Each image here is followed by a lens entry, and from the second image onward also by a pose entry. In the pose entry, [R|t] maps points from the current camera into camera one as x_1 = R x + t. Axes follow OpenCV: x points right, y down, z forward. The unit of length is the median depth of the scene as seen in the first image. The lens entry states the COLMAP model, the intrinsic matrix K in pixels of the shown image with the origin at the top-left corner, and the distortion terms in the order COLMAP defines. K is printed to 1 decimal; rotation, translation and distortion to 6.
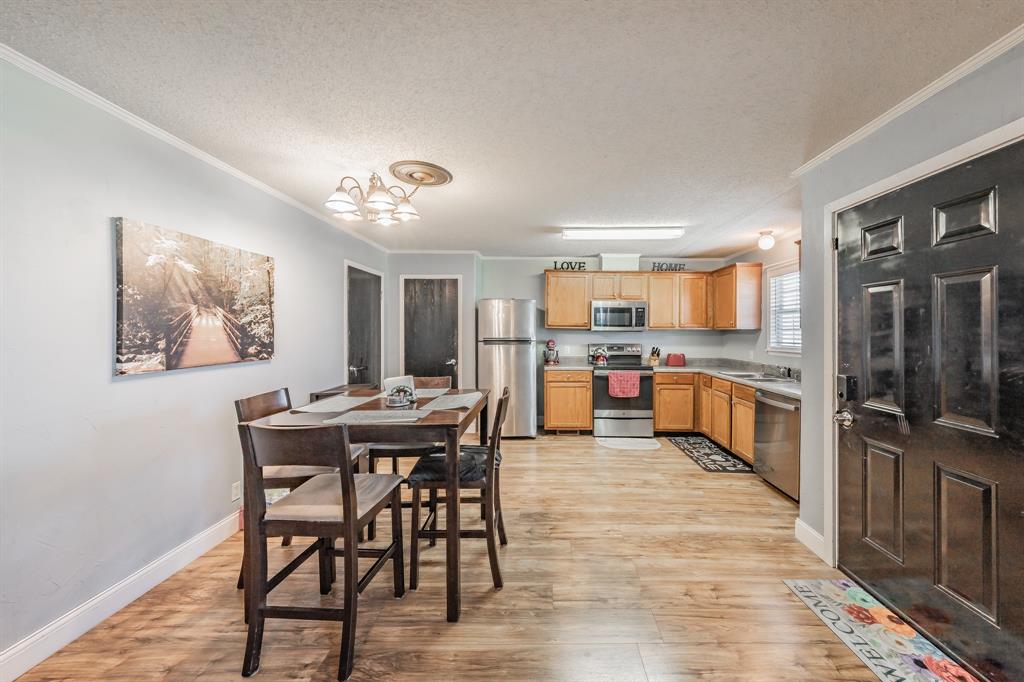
lens RADIAL K [[367.0, 0, 536.5], [0, 367.0, 328.2], [0, 0, 1]] dist [-0.005032, 0.002210]
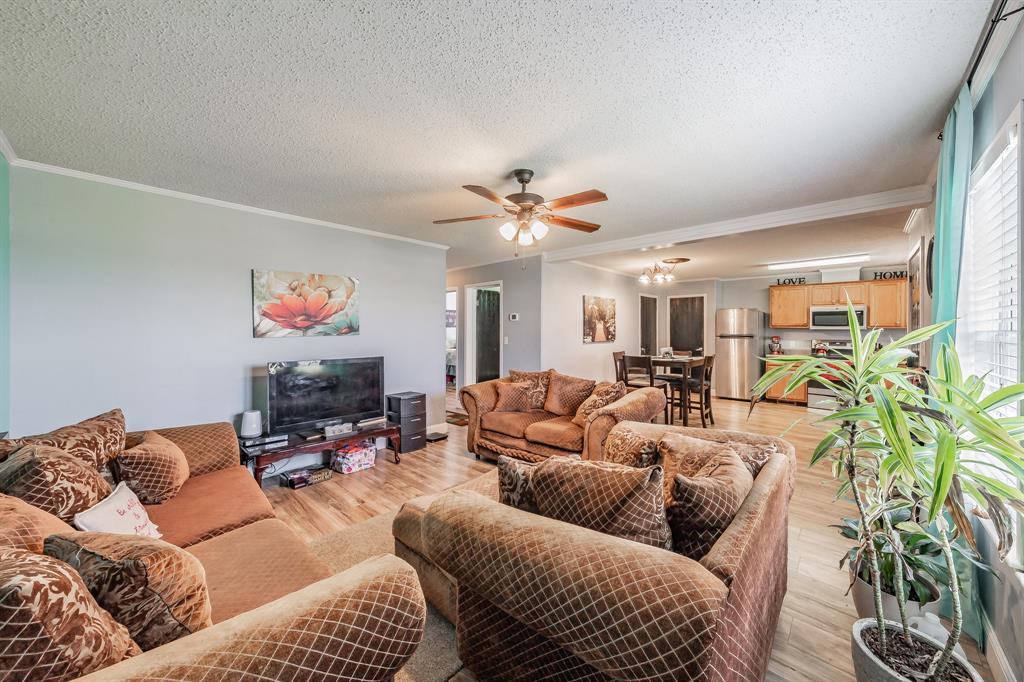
lens RADIAL K [[367.0, 0, 544.4], [0, 367.0, 329.4], [0, 0, 1]] dist [-0.005032, 0.002210]
pose [[0.773989, -0.003382, -0.633190, 0.315600], [0.005470, 0.999984, 0.001346, 0.000793], [0.633176, -0.004505, 0.773995, -0.817863]]
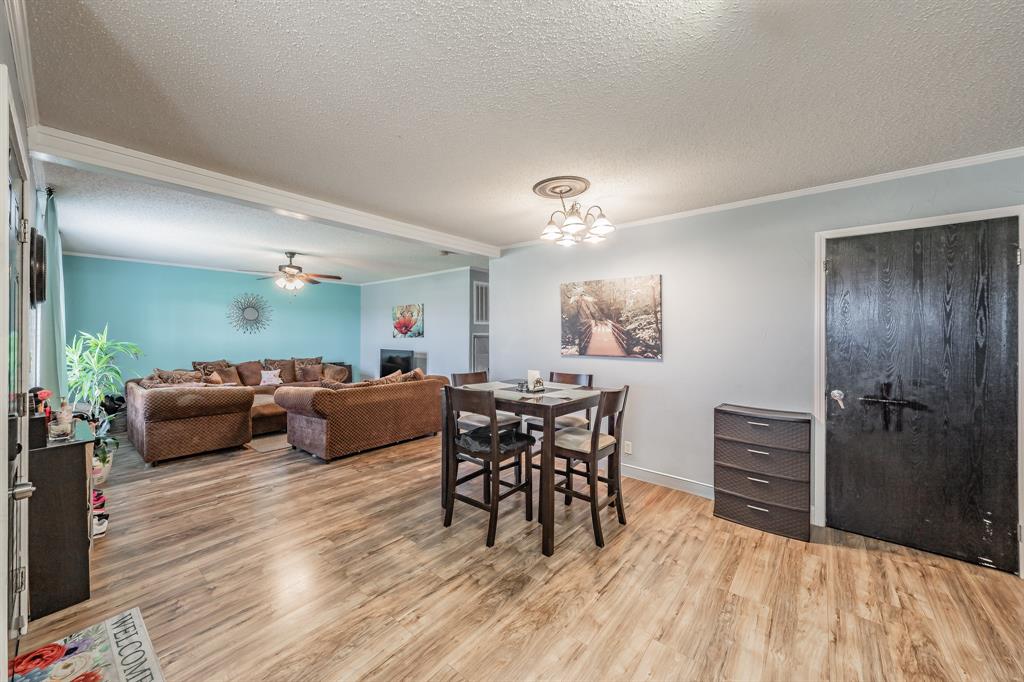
lens RADIAL K [[381.0, 0, 484.1], [0, 381.0, 338.0], [0, 0, 1]] dist [0.004612, 0.000220]
pose [[-0.667799, -0.003194, -0.744335, 0.408596], [-0.006997, 0.999974, 0.001987, 0.012139], [0.744309, 0.006535, -0.667803, 0.980233]]
